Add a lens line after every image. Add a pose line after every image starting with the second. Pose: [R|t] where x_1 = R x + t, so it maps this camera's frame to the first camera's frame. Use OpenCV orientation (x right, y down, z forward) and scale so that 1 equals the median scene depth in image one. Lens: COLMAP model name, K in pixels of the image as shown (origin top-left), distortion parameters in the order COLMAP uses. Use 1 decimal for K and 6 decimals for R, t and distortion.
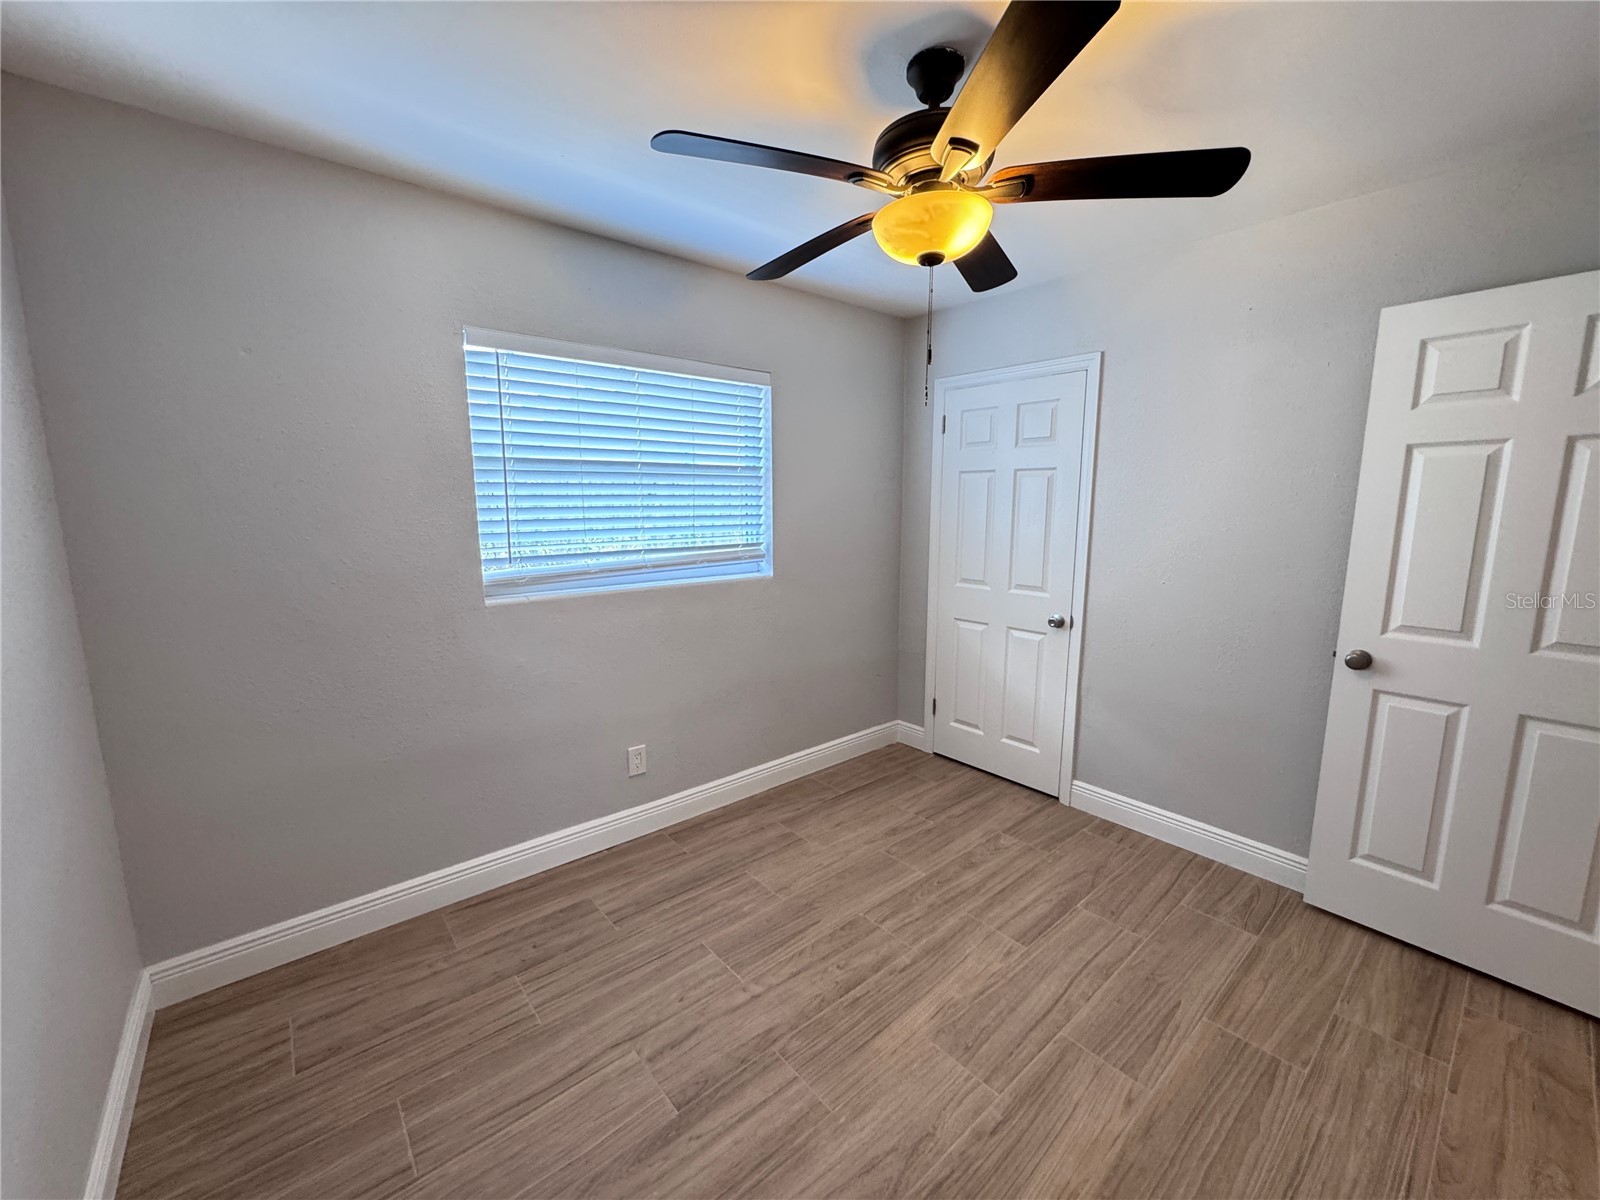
lens RADIAL K [[639.0, 0, 800.0], [0, 639.0, 600.0], [0, 0, 1]] dist [-0.002636, -0.000198]
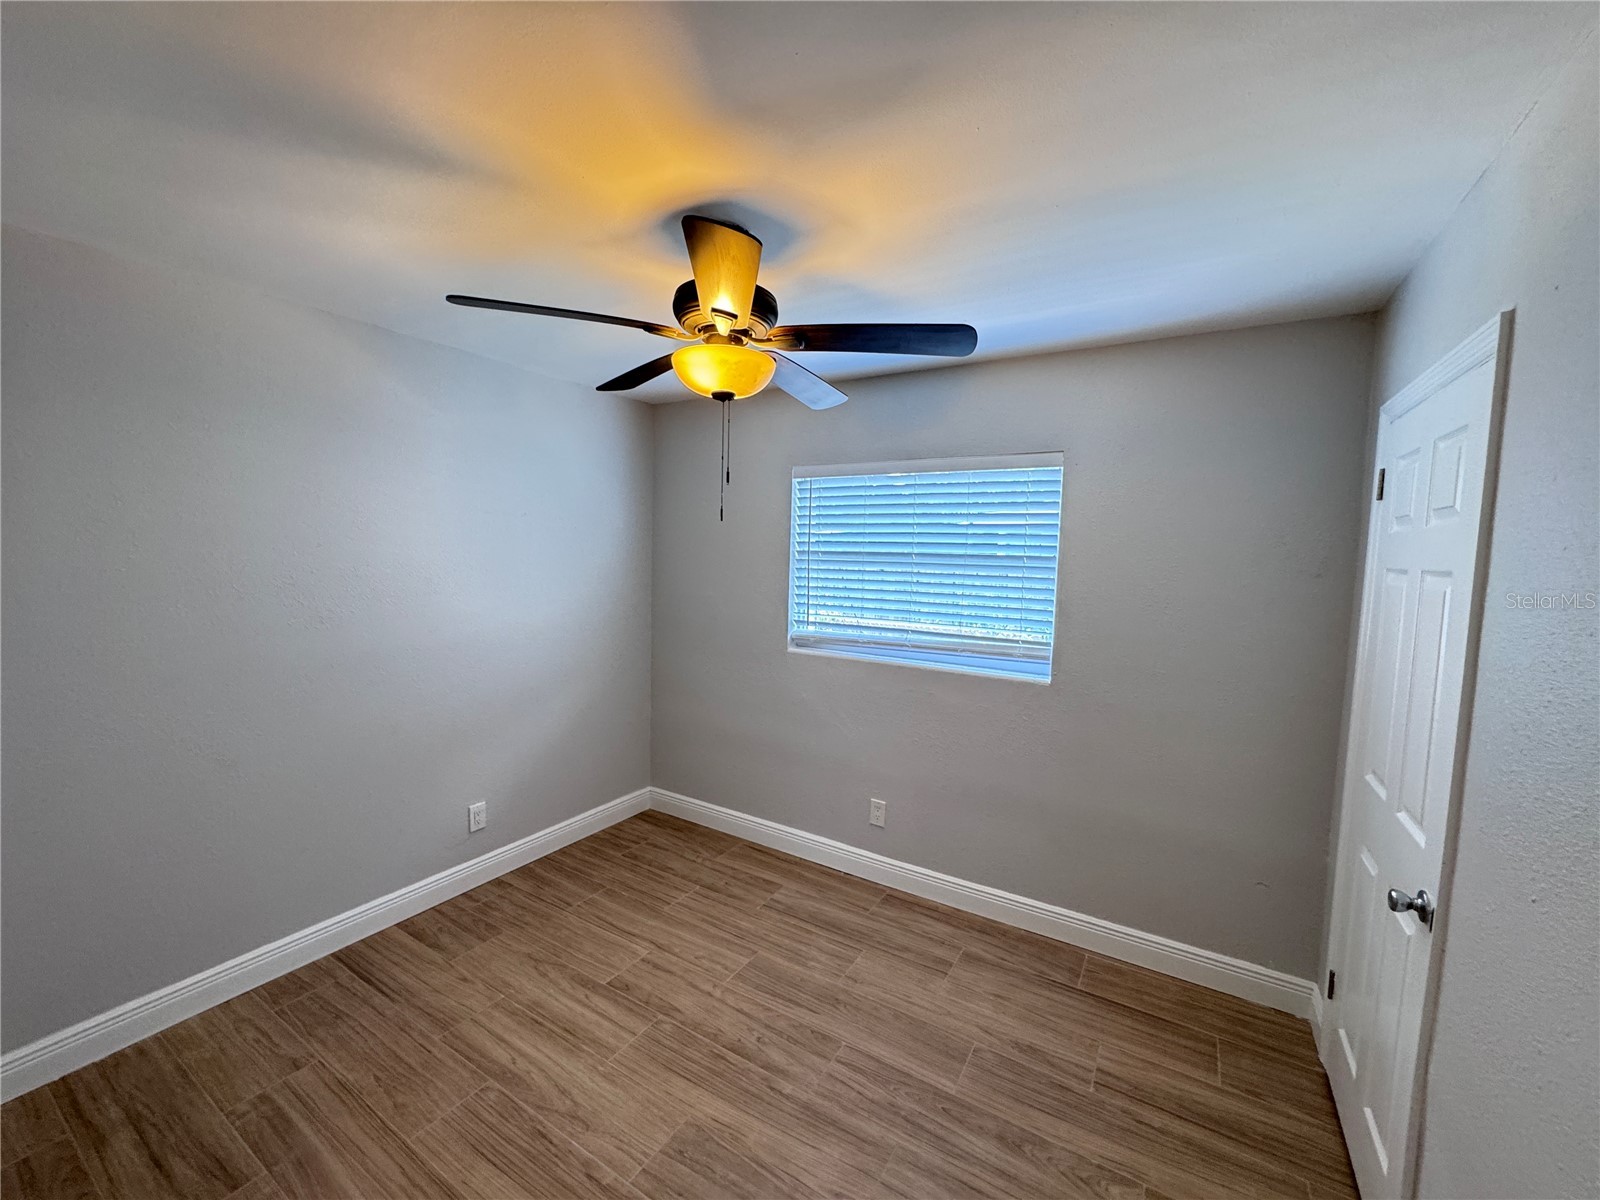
lens RADIAL K [[639.0, 0, 800.0], [0, 639.0, 600.0], [0, 0, 1]] dist [-0.002636, -0.000198]
pose [[0.306411, 0.080609, -0.948480, 0.929902], [-0.172200, 0.984662, 0.028054, -0.159299], [0.936194, 0.154732, 0.315592, 0.567724]]
